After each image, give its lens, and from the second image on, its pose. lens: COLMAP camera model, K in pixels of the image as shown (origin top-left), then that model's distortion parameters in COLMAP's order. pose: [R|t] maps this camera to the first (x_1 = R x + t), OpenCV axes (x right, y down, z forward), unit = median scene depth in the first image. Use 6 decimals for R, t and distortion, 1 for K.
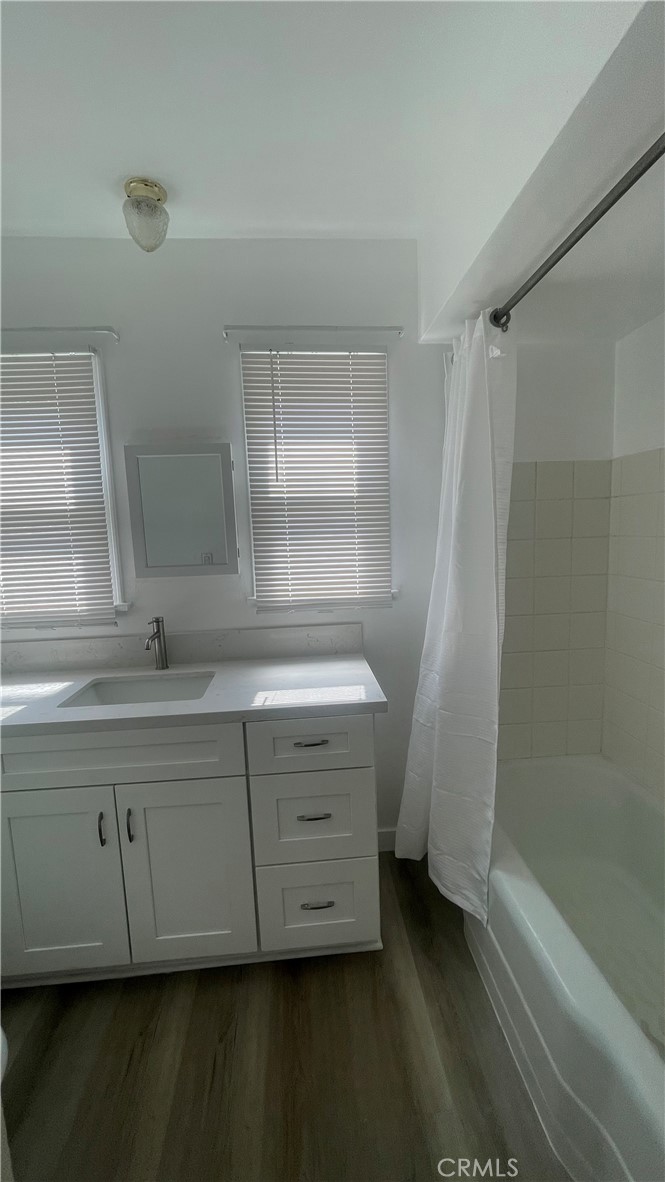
lens RADIAL K [[474.8, 0, 343.3], [0, 474.8, 595.2], [0, 0, 1]] dist [-0.006539, 0.000692]
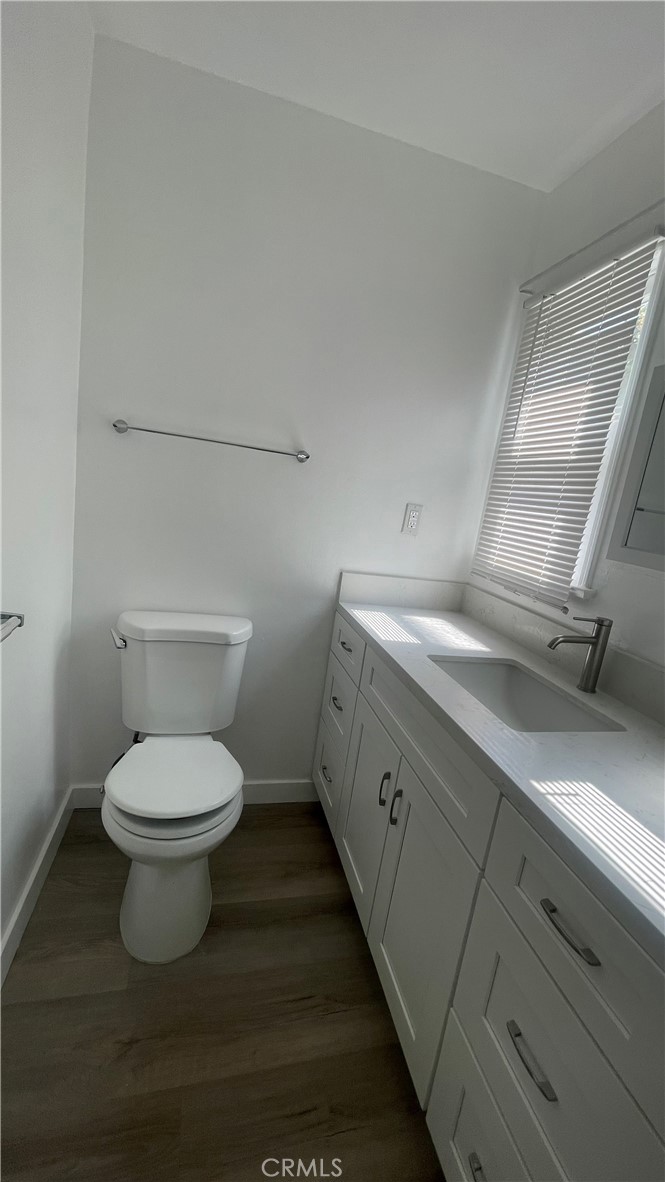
lens RADIAL K [[474.8, 0, 328.2], [0, 474.8, 591.8], [0, 0, 1]] dist [-0.006539, 0.000692]
pose [[0.128552, 0.258461, -0.957430, 0.204873], [-0.276020, 0.936617, 0.215781, -0.027527], [0.952516, 0.236531, 0.191745, 0.481116]]
